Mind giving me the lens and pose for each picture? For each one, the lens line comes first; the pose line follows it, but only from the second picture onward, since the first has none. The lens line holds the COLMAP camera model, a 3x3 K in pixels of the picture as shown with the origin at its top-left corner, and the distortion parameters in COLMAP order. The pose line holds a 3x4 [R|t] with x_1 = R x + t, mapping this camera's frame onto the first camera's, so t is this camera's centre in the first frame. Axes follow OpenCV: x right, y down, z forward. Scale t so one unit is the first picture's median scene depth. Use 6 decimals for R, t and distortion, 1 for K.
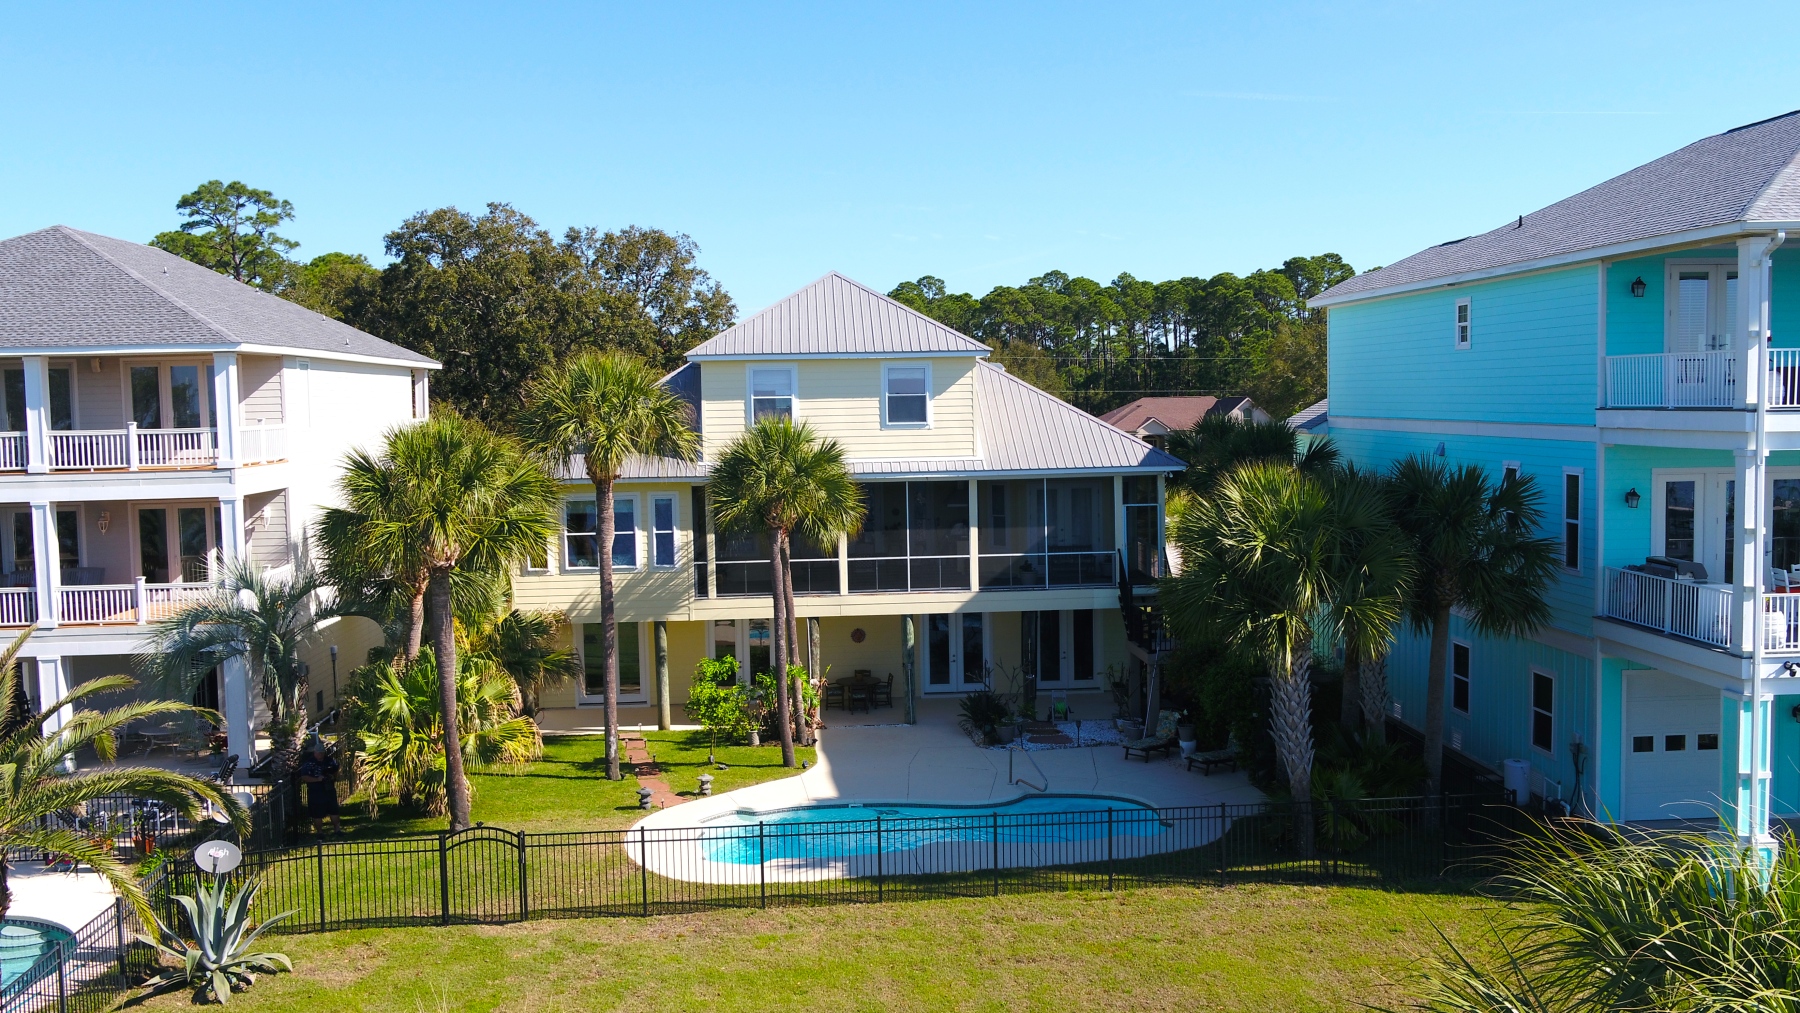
lens RADIAL K [[1536.4, 0, 900.0], [0, 1536.4, 506.5], [0, 0, 1]] dist [-0.003709, 0.009819]
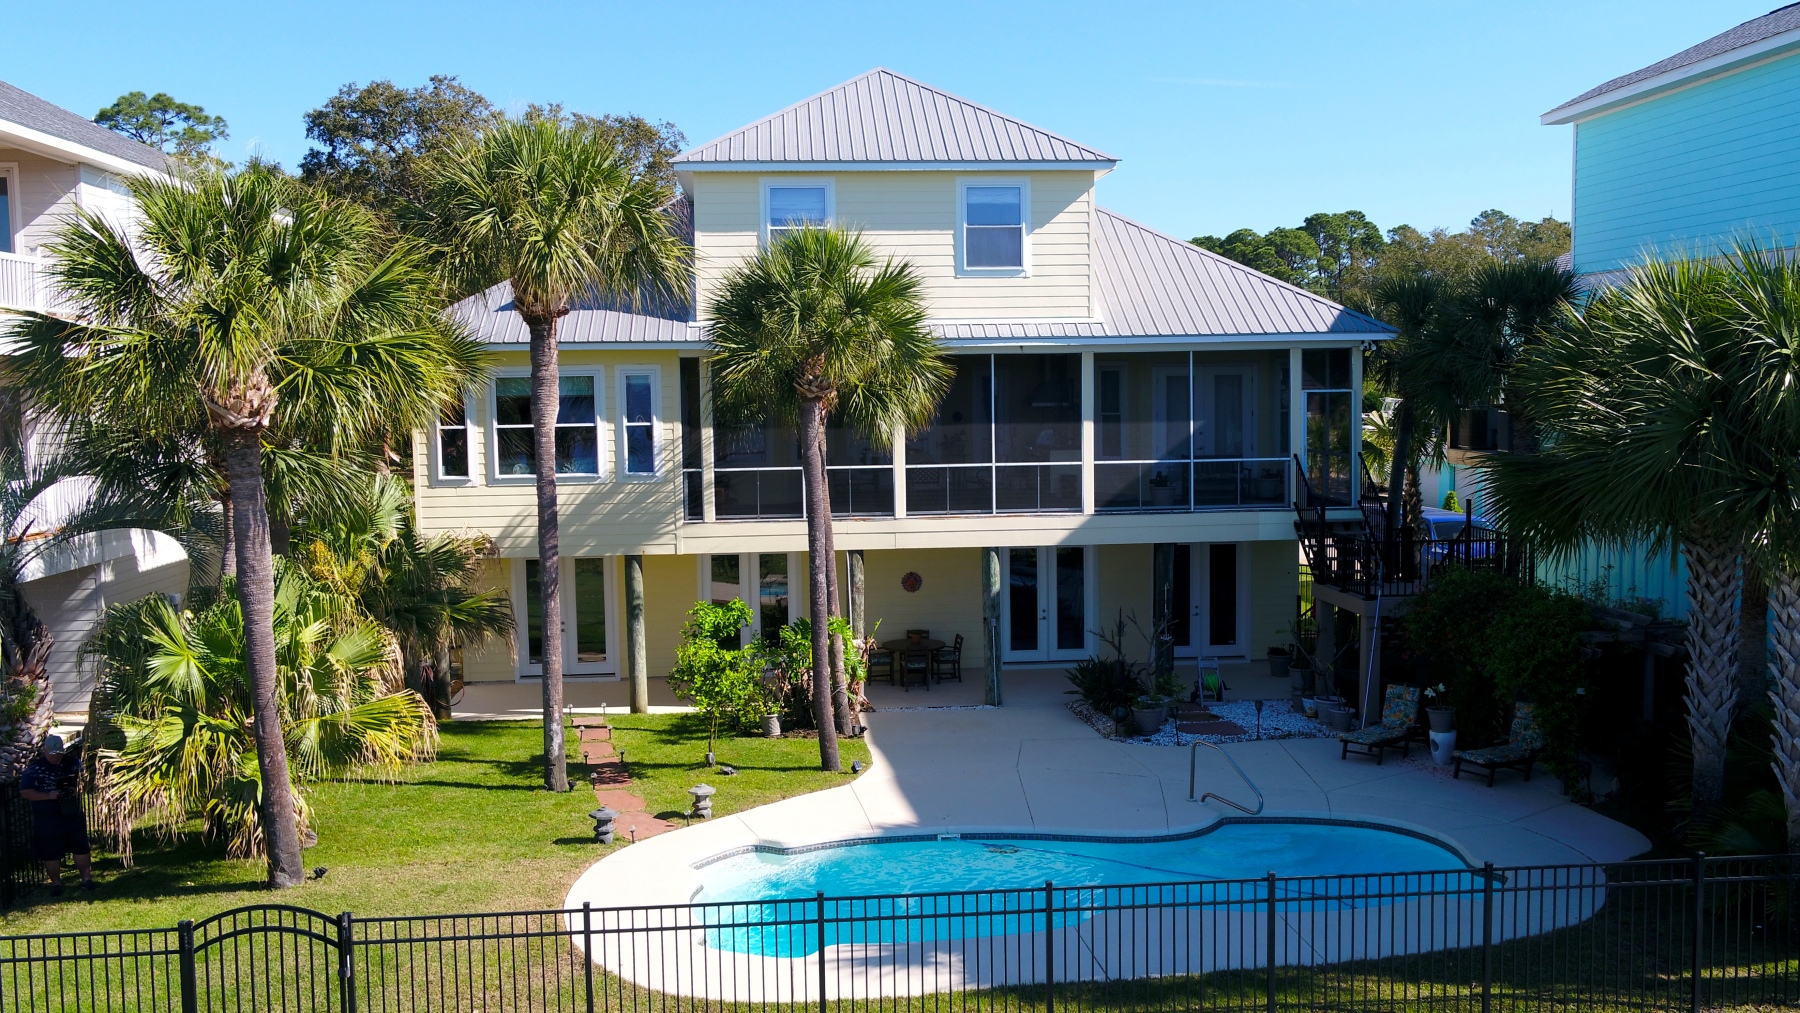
lens RADIAL K [[1536.4, 0, 900.0], [0, 1536.4, 506.5], [0, 0, 1]] dist [-0.003709, 0.009819]
pose [[0.999933, 0.003626, 0.010950, -0.045880], [-0.003739, 0.999939, 0.010377, 0.046914], [-0.010911, -0.010417, 0.999886, 0.322074]]
